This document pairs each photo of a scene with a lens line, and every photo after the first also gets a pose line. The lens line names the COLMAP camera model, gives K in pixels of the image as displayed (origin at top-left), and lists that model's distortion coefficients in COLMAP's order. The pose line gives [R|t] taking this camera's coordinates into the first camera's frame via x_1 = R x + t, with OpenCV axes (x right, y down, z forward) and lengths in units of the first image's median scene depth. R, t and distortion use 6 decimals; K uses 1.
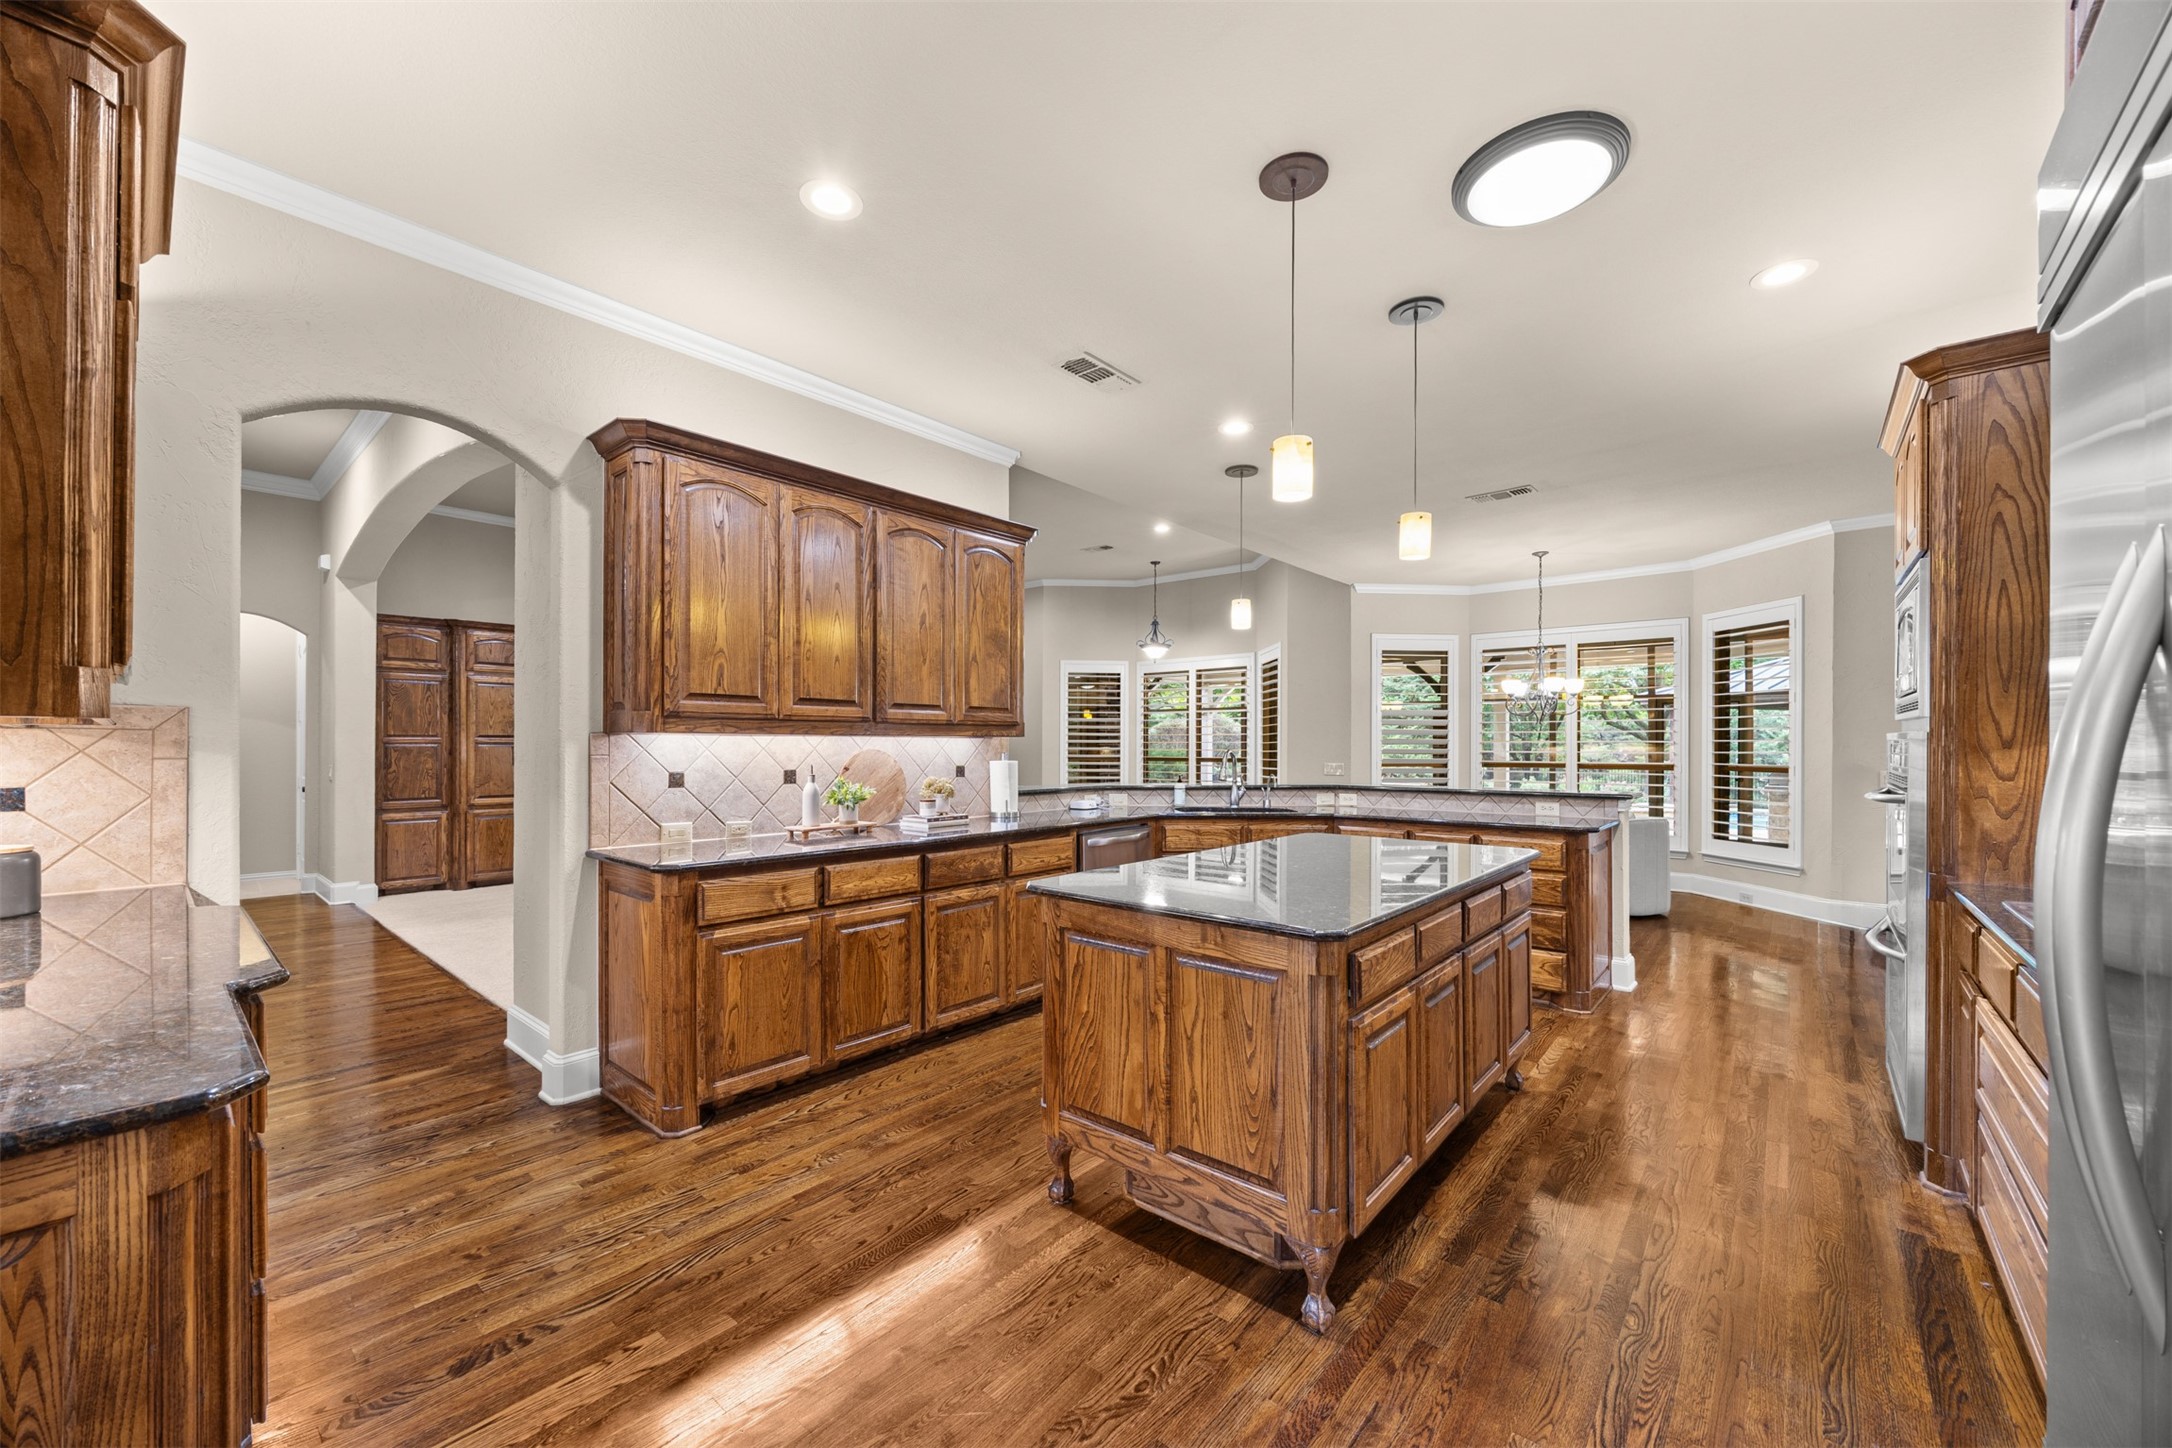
lens RADIAL K [[837.5, 0, 1089.0], [0, 837.5, 746.8], [0, 0, 1]] dist [0.000194, -0.000235]
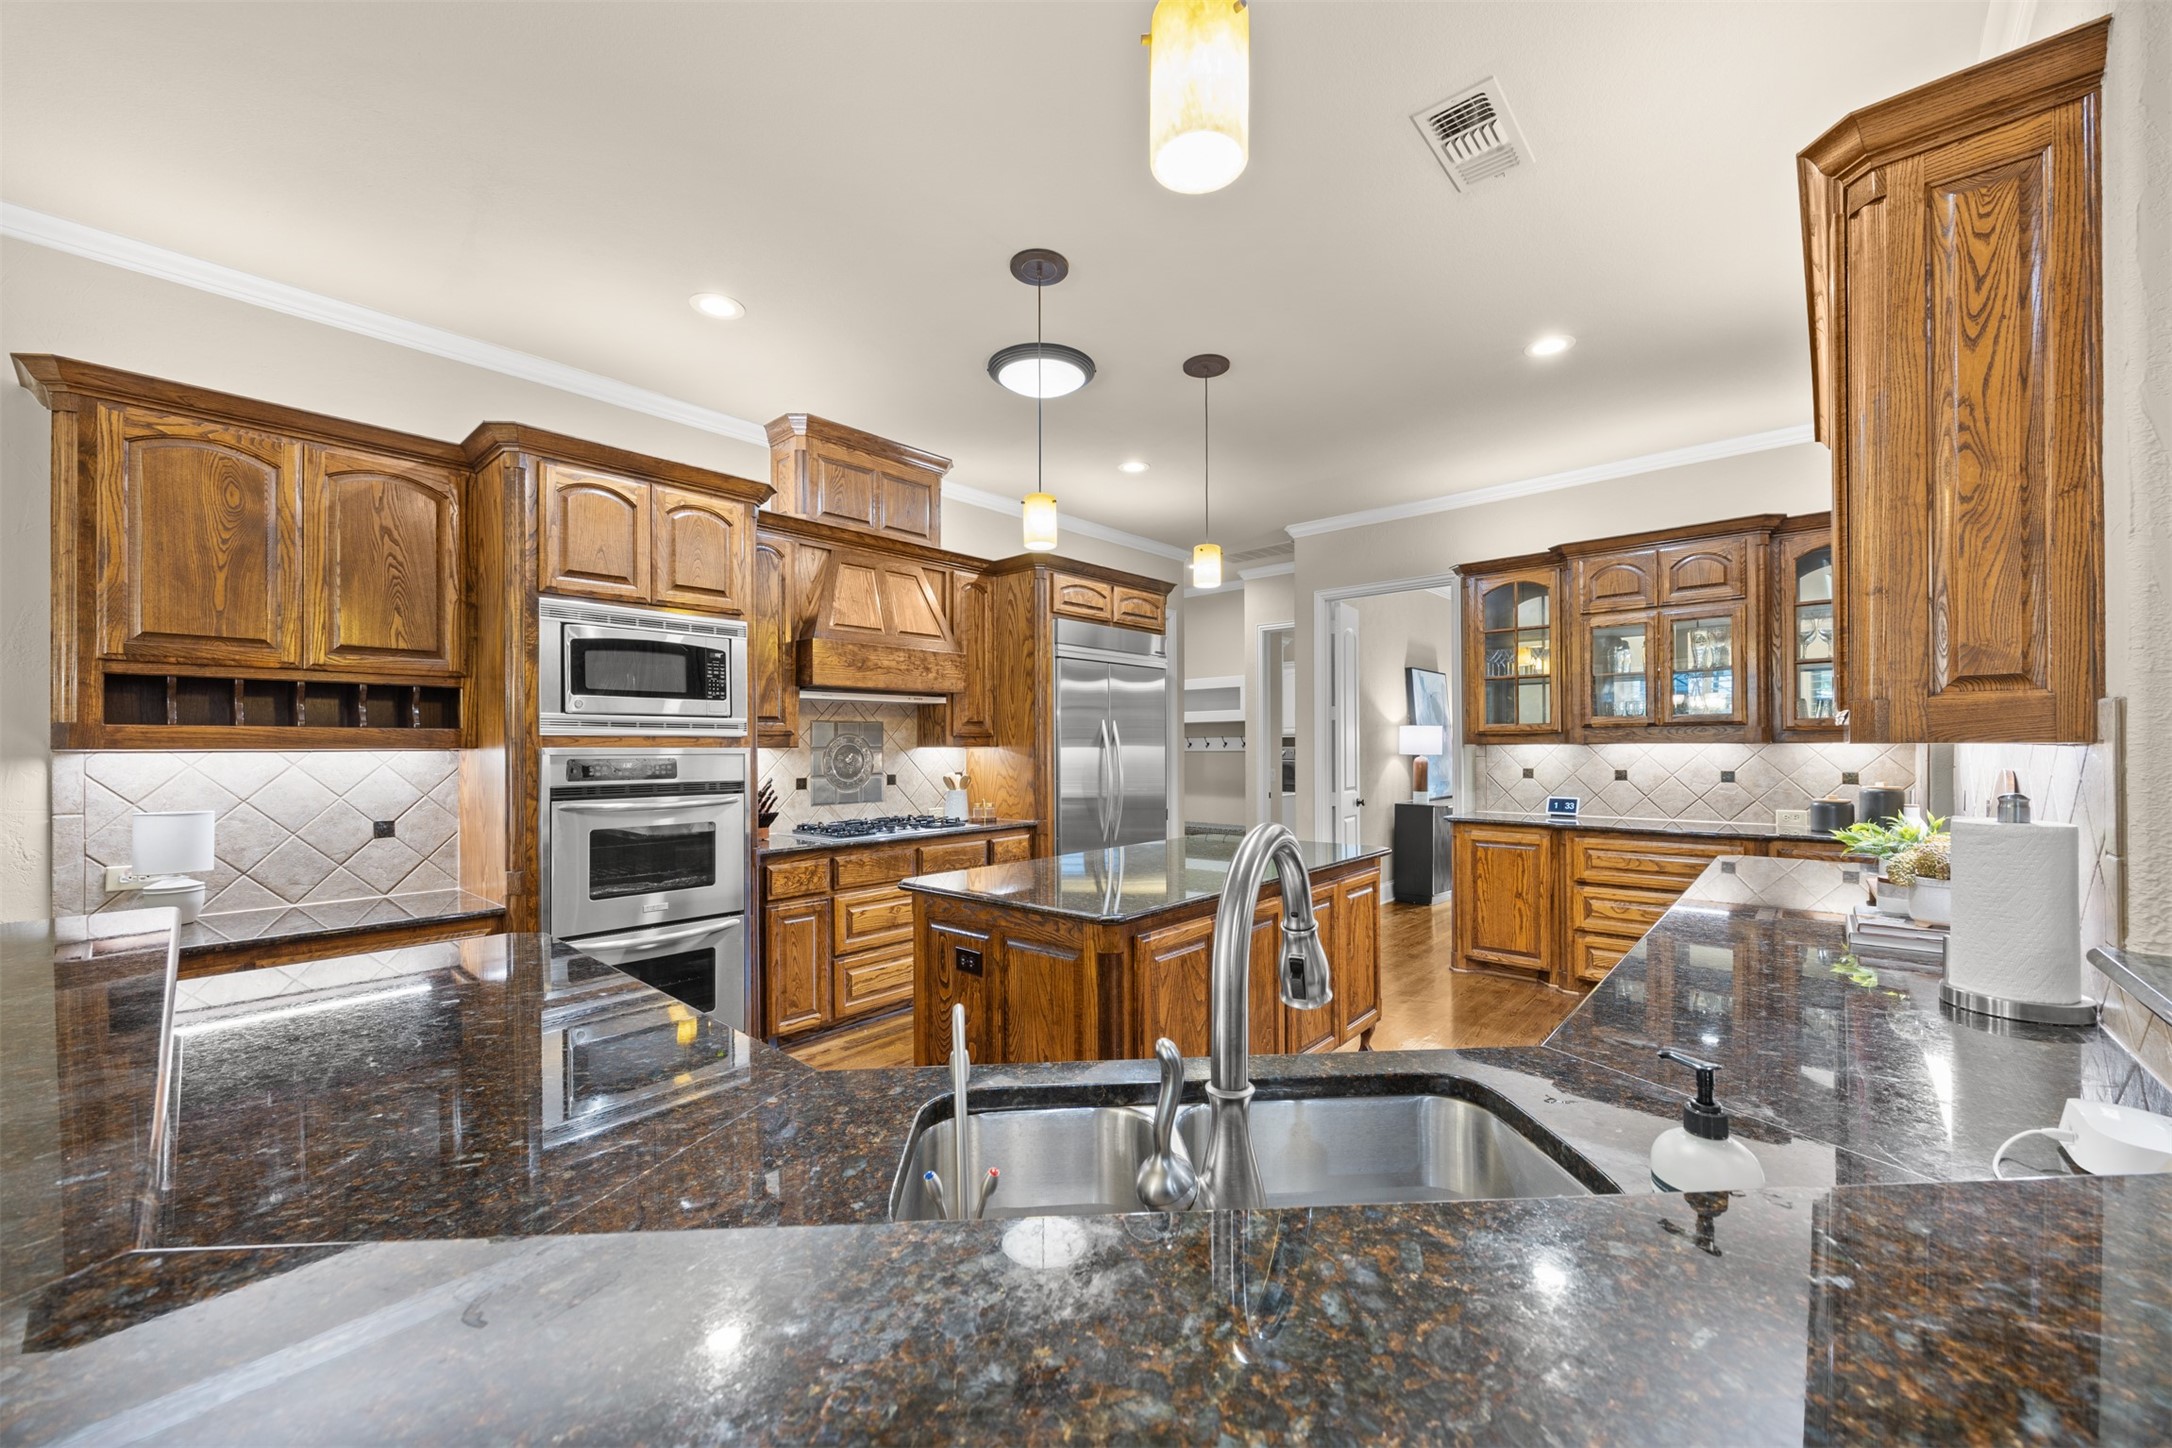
lens RADIAL K [[837.5, 0, 1089.0], [0, 837.5, 746.8], [0, 0, 1]] dist [0.000194, -0.000235]
pose [[-0.999330, 0.004446, 0.036317, 0.237873], [0.004571, 0.999984, 0.003357, -0.014250], [-0.036301, 0.003521, -0.999335, 1.457026]]
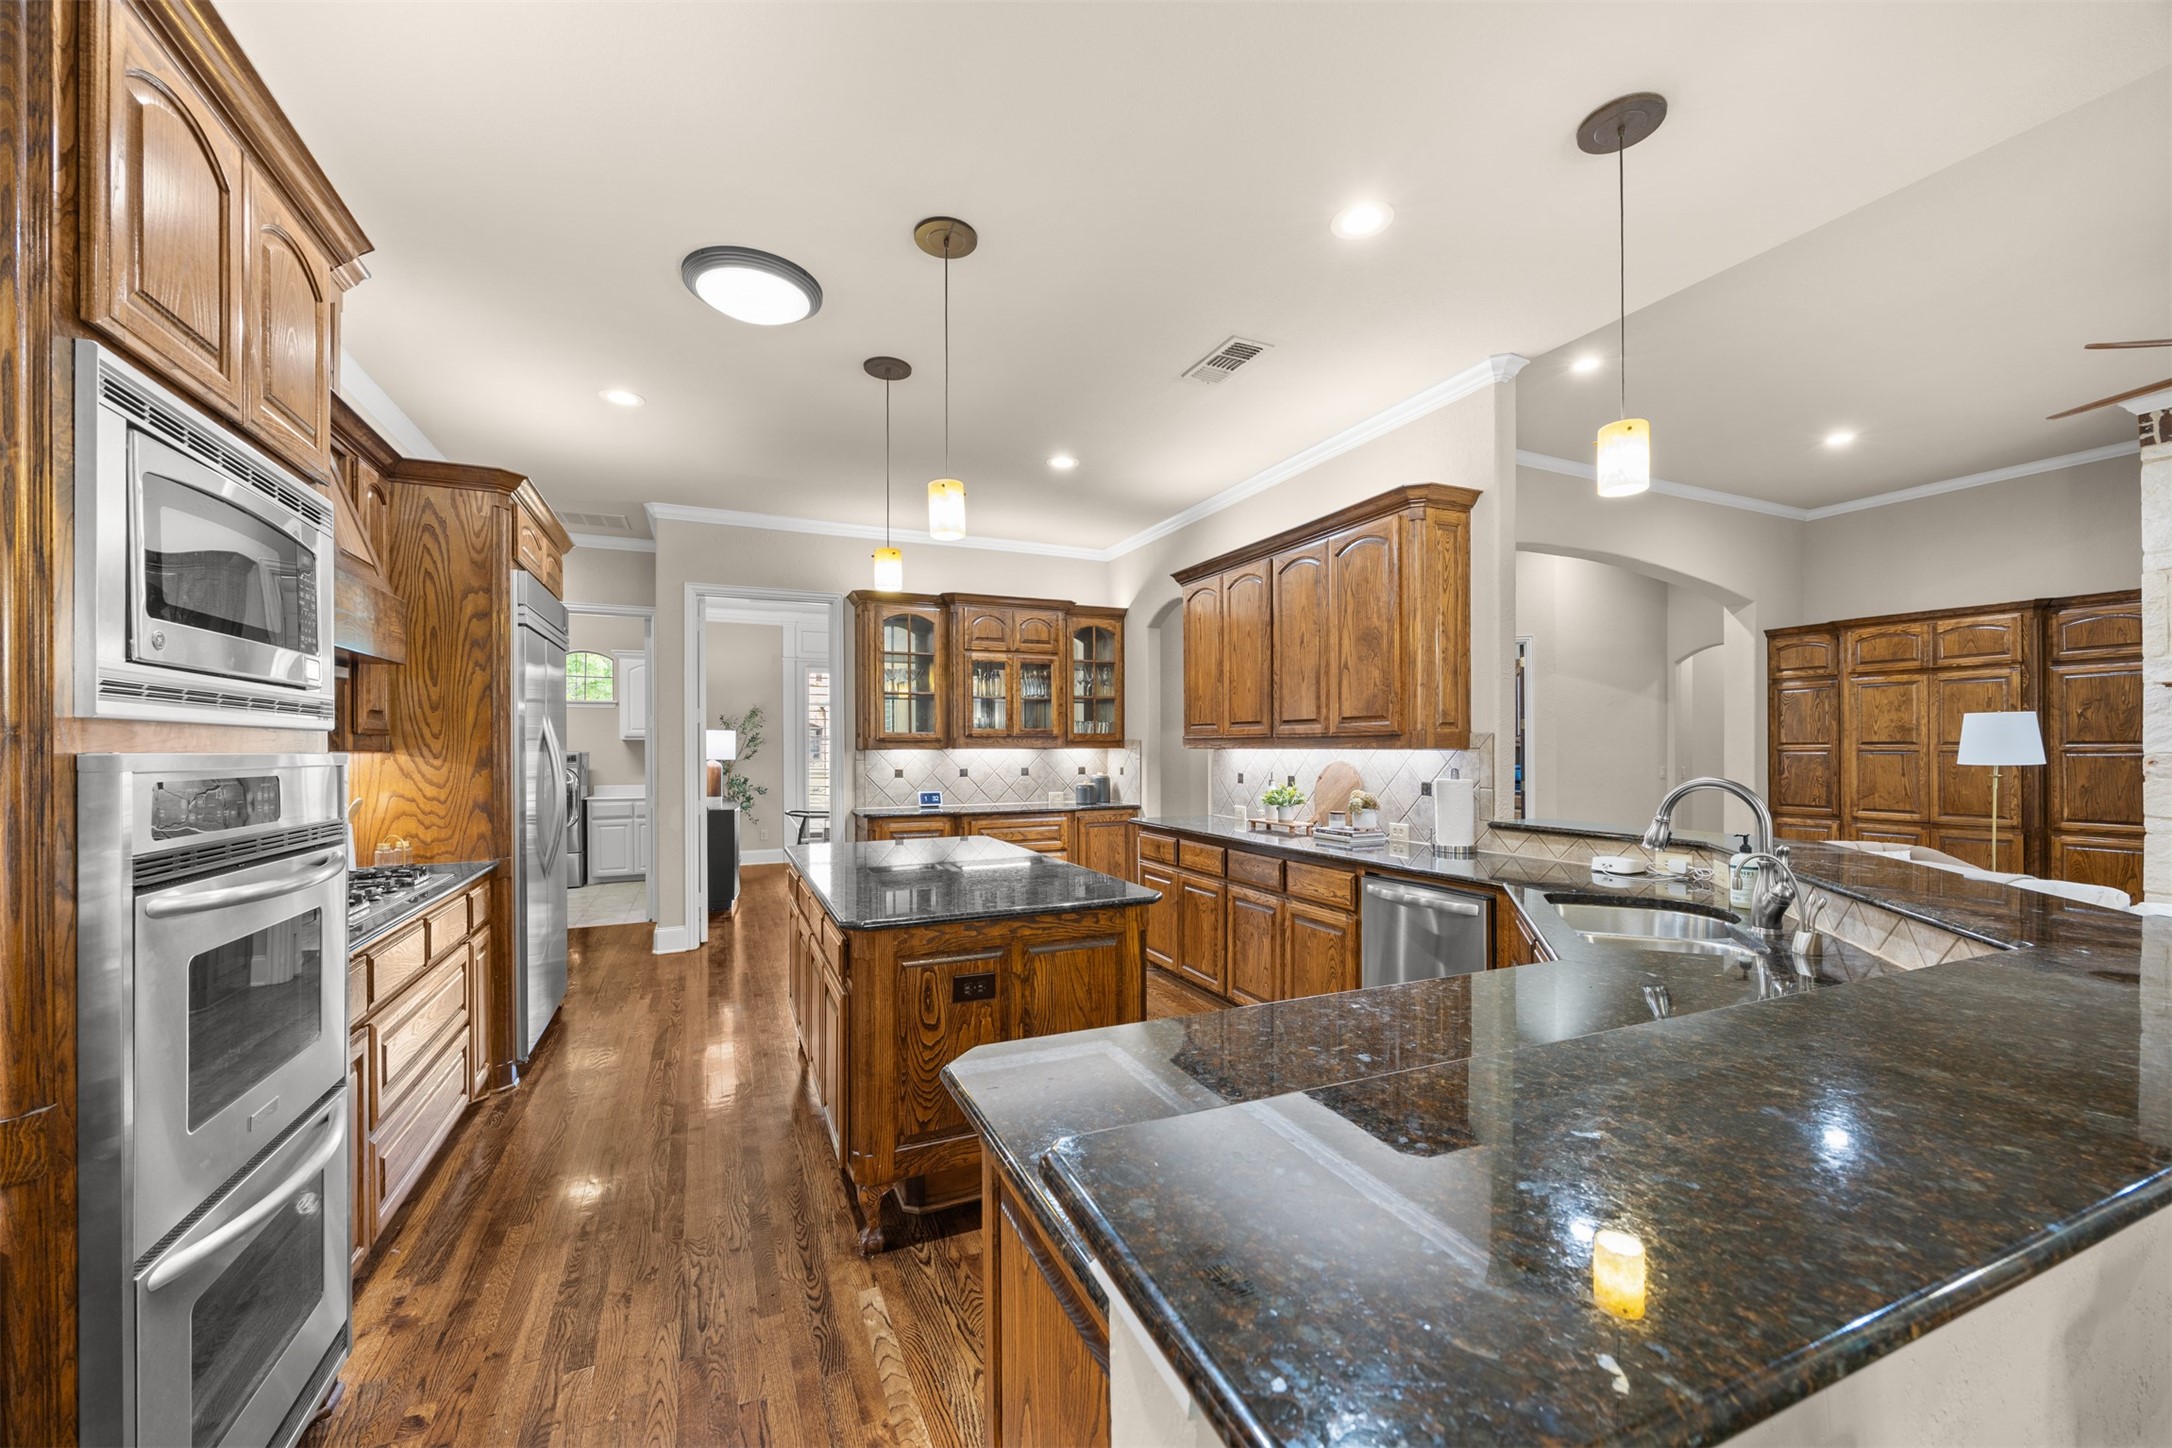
lens RADIAL K [[837.5, 0, 1089.0], [0, 837.5, 746.8], [0, 0, 1]] dist [0.000194, -0.000235]
pose [[-0.437348, -0.000717, -0.899292, 0.829333], [0.000126, 1.000000, -0.000858, -0.014158], [0.899292, -0.000489, -0.437348, 1.150427]]
